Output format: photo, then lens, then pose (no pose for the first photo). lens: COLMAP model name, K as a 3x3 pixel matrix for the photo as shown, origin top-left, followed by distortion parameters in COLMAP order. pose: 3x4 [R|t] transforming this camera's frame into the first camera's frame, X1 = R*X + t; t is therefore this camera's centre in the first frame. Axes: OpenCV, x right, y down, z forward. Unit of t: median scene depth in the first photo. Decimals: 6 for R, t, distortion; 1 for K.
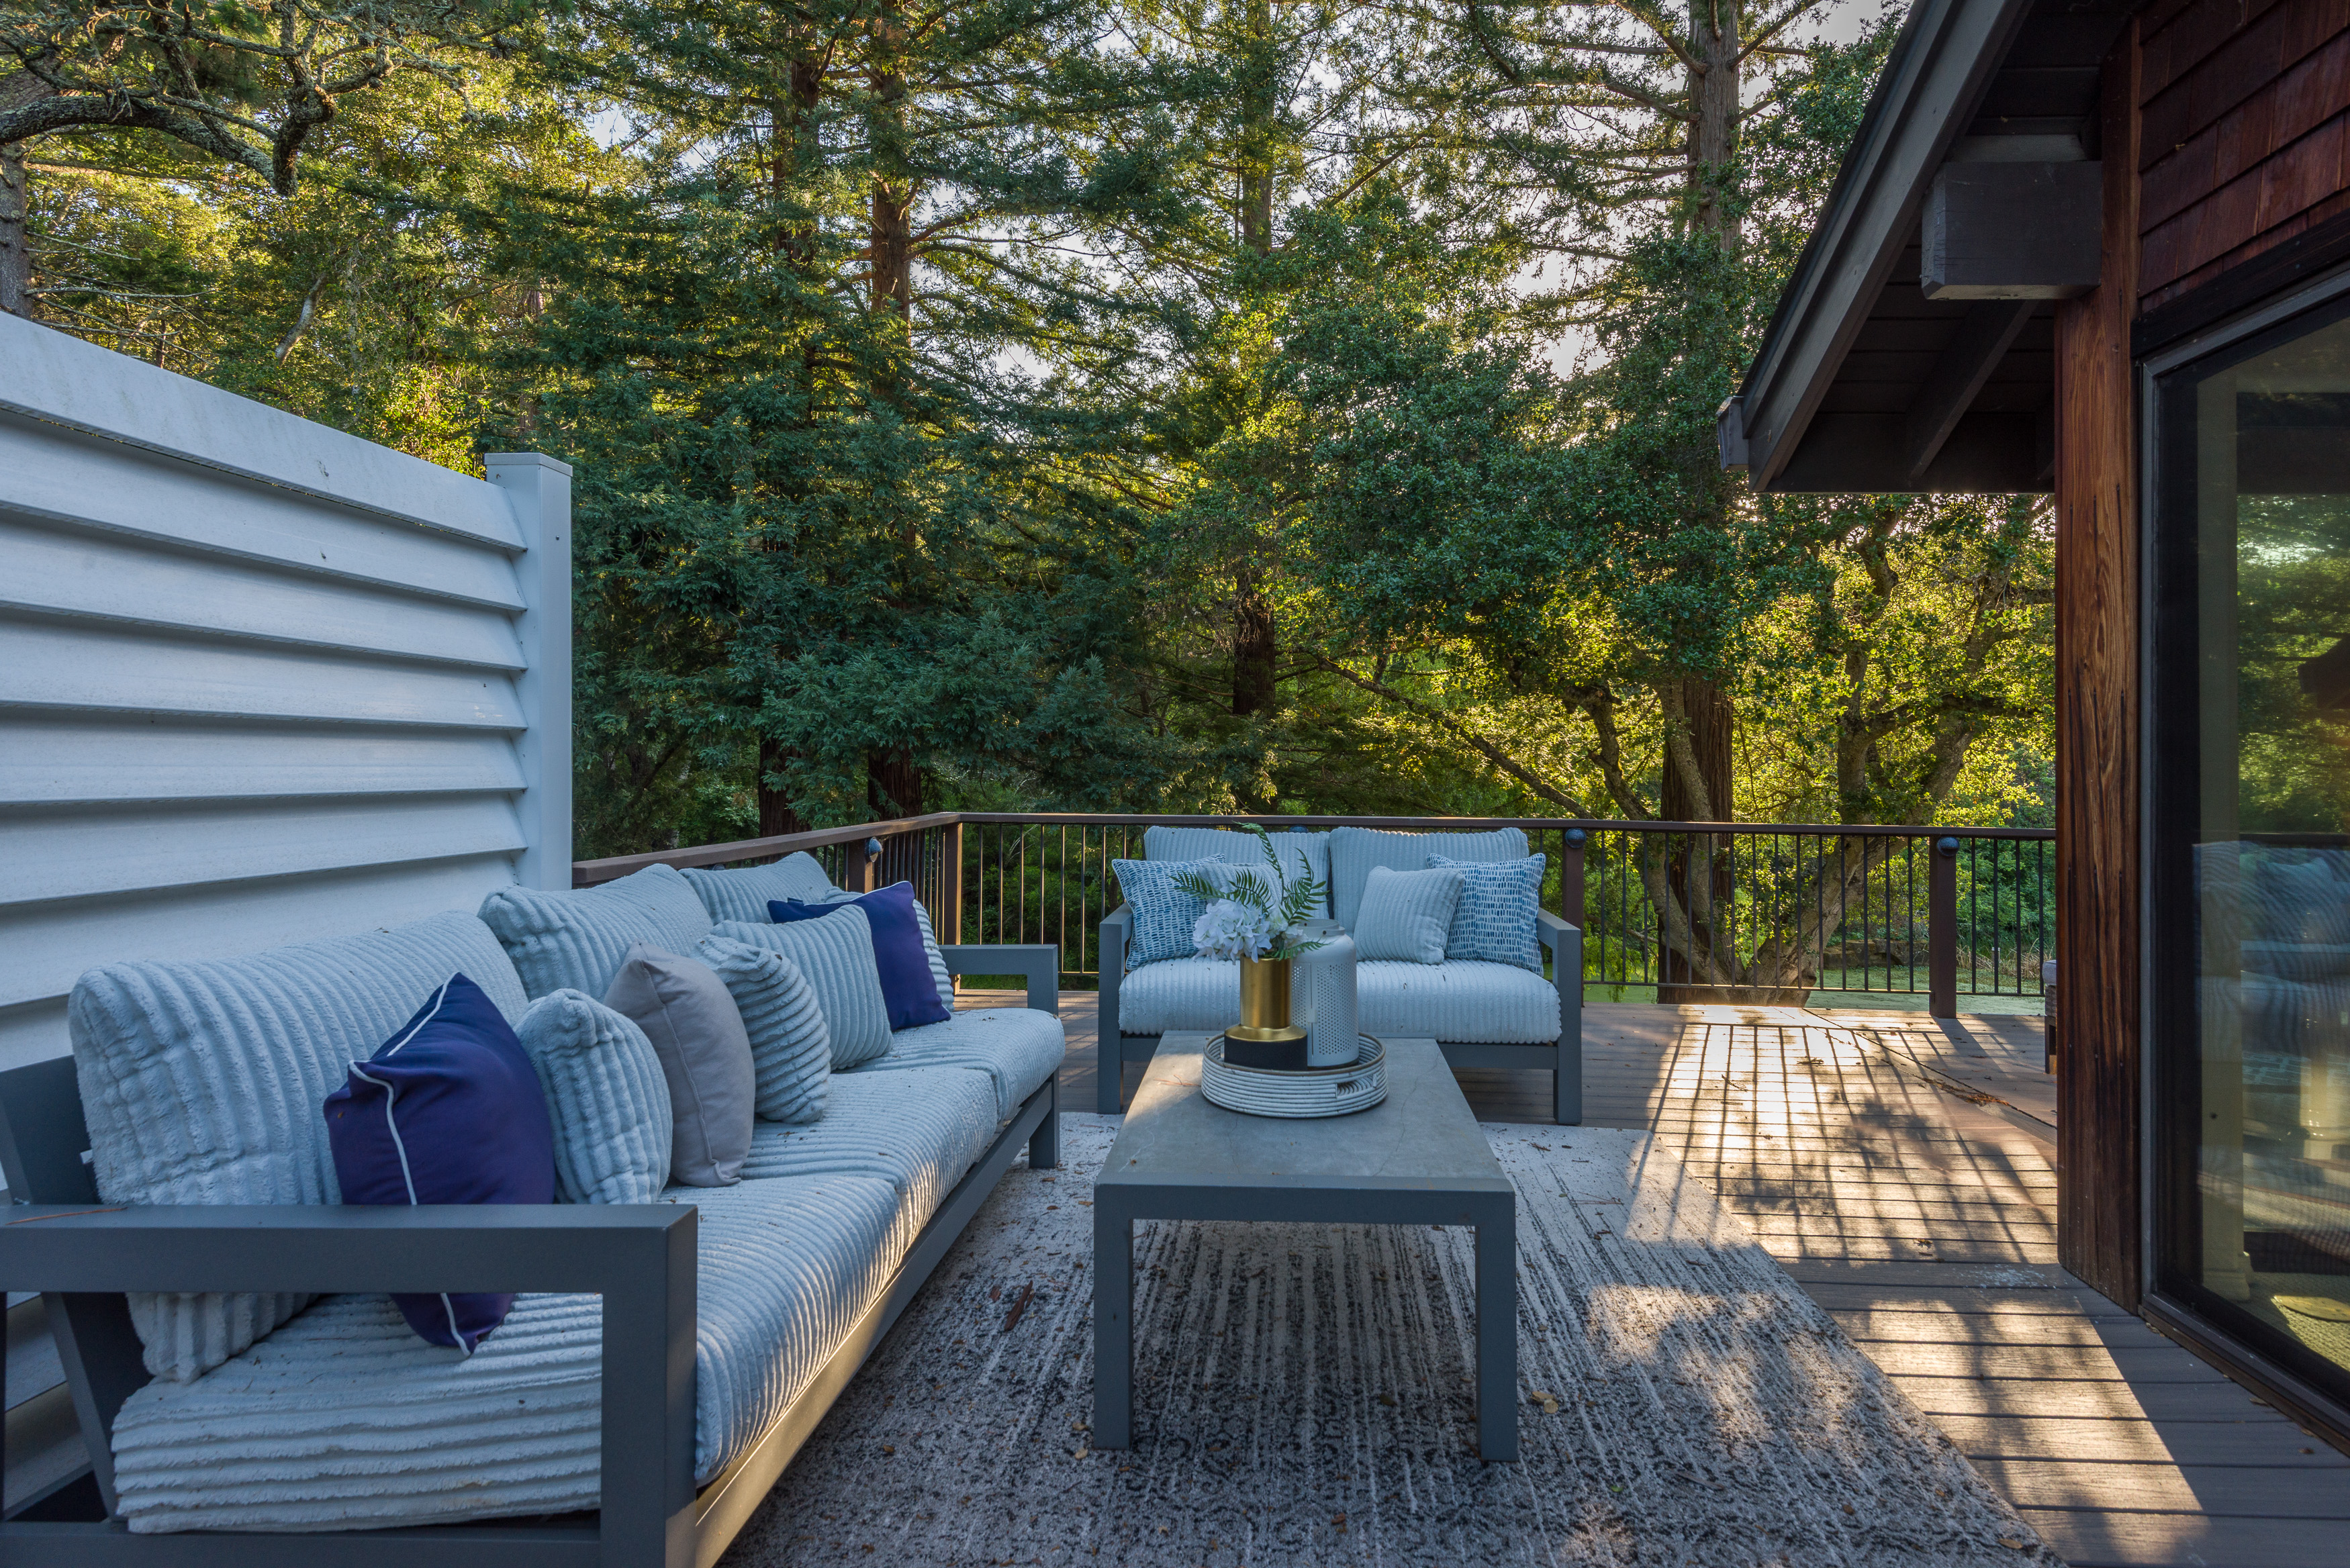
lens RADIAL K [[1288.2, 0, 1176.5], [0, 1288.2, 773.6], [0, 0, 1]] dist [0.003157, 0.000592]
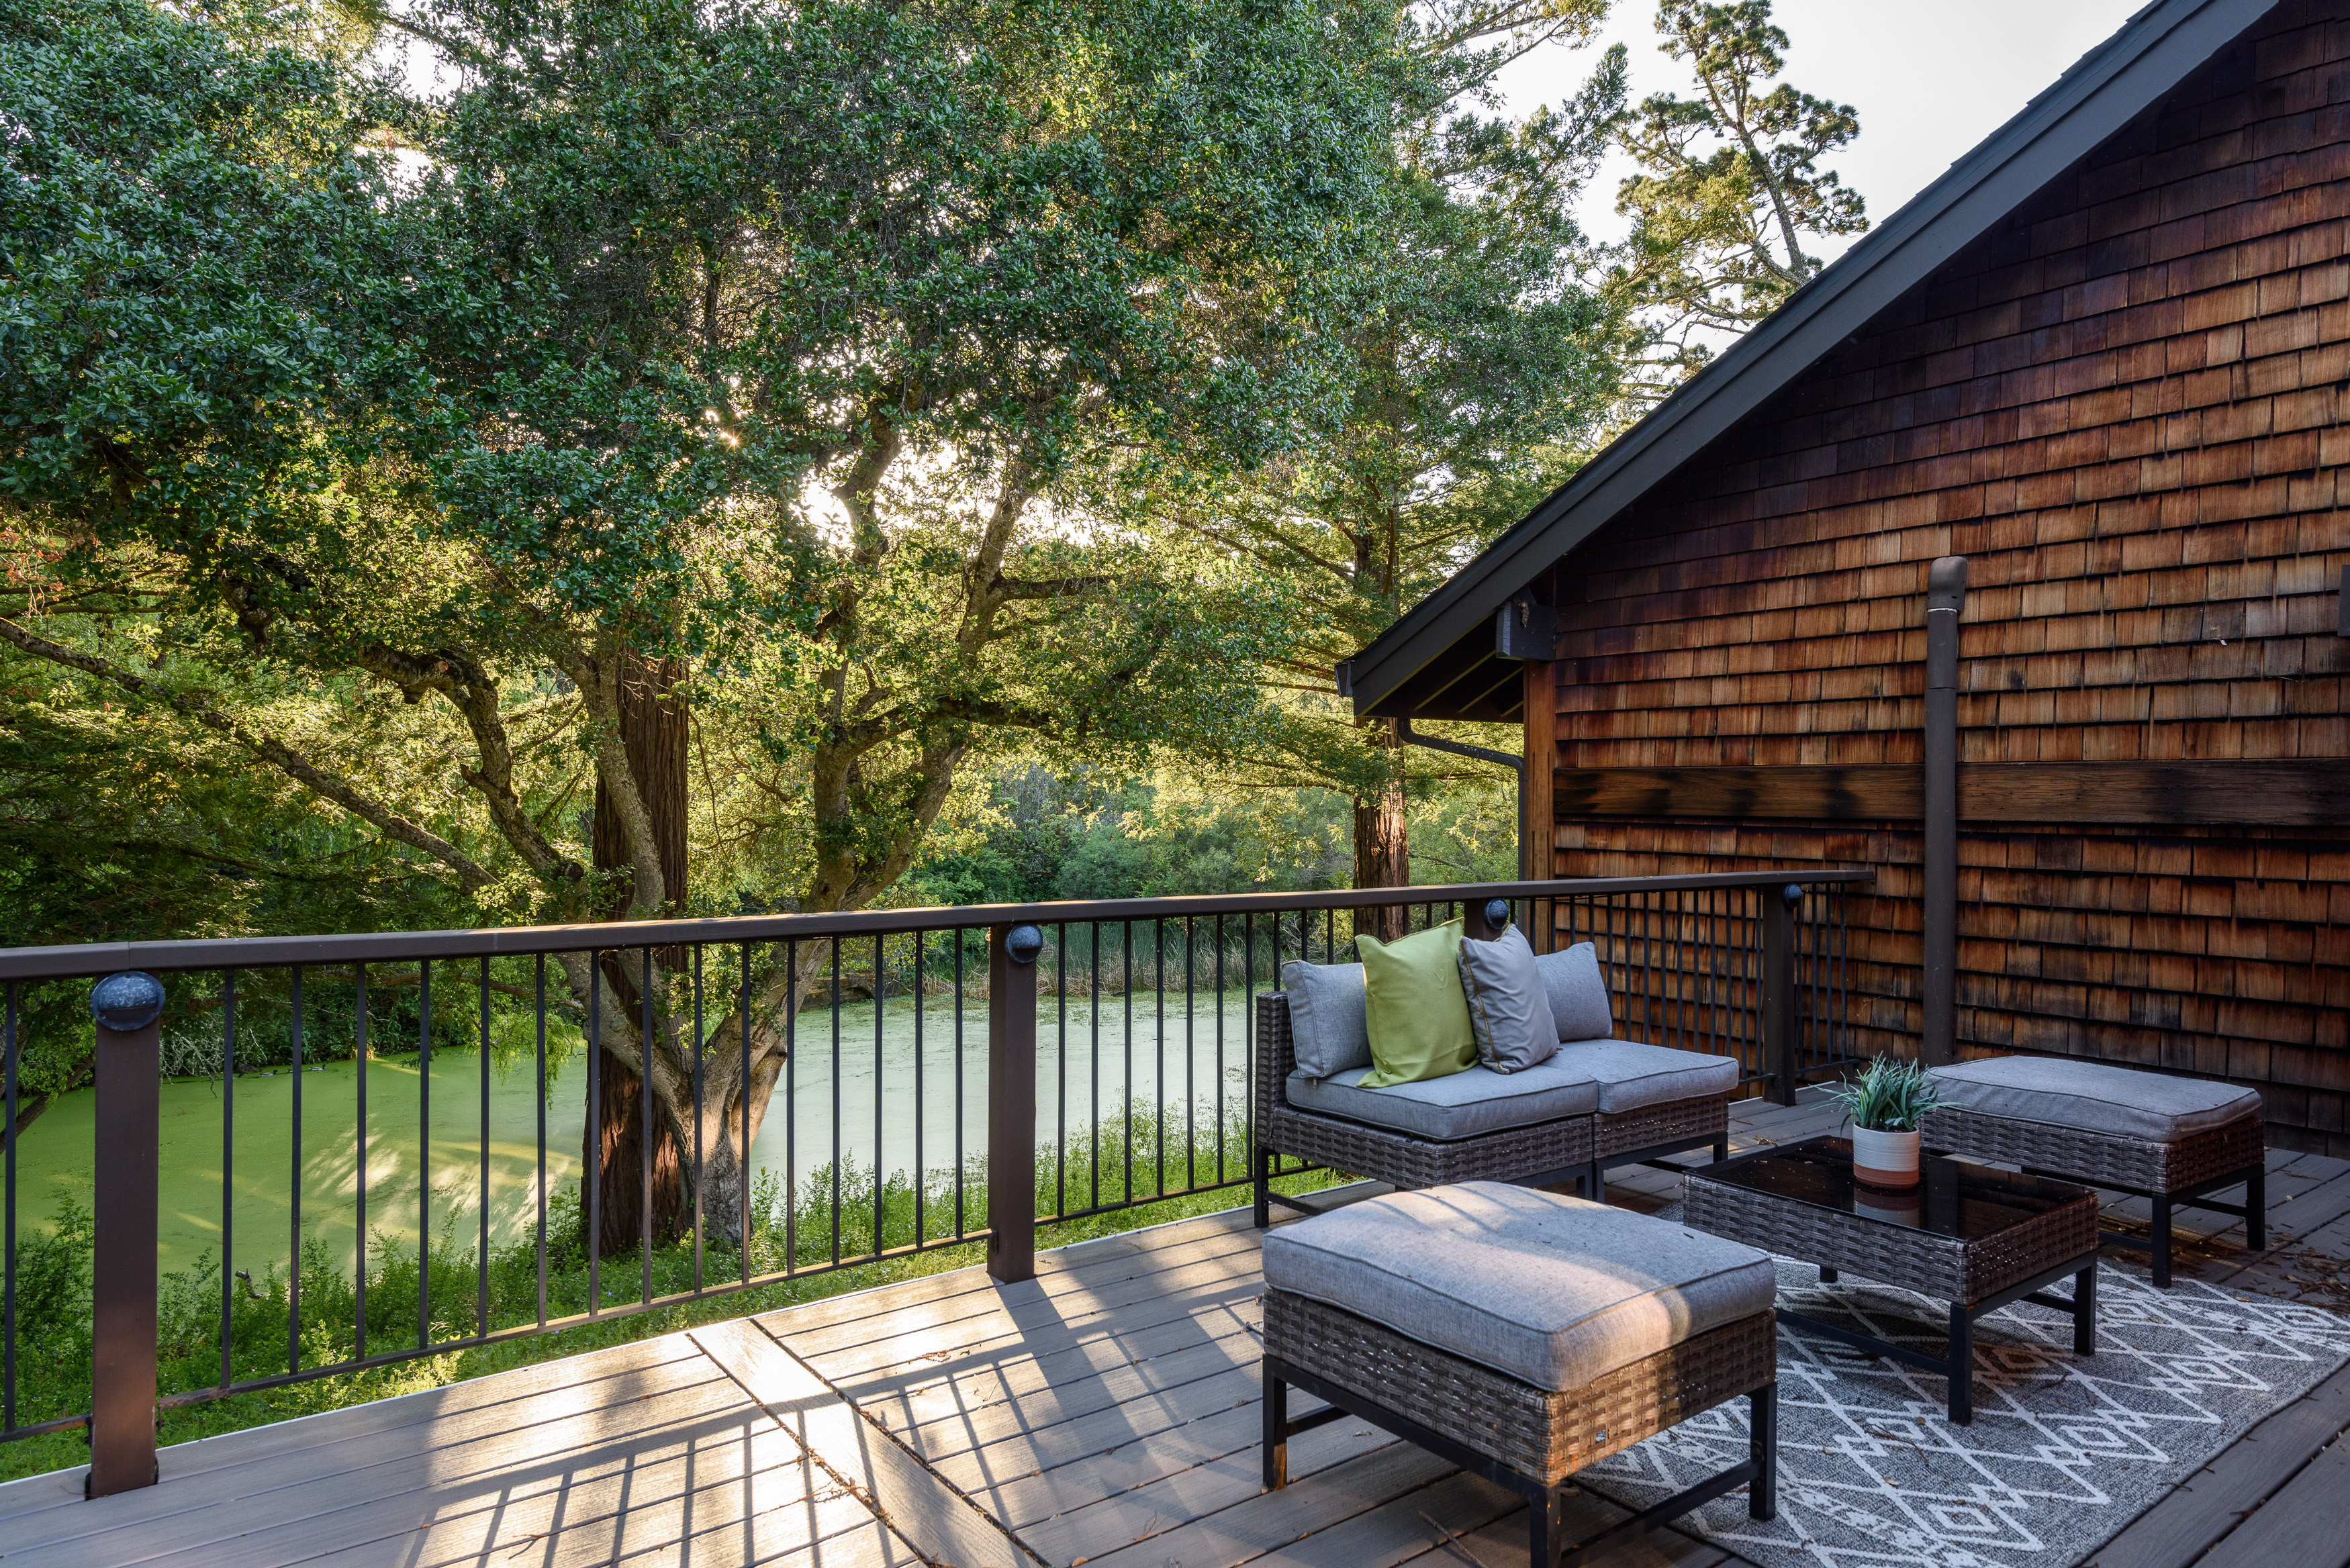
lens RADIAL K [[1434.0, 0, 1177.0], [0, 1434.0, 786.4], [0, 0, 1]] dist [0.005662, 0.000878]
pose [[0.747720, -0.005772, 0.663989, 0.095723], [0.009846, 0.999949, -0.002395, -0.002360], [-0.663941, 0.008328, 0.747738, 0.195560]]
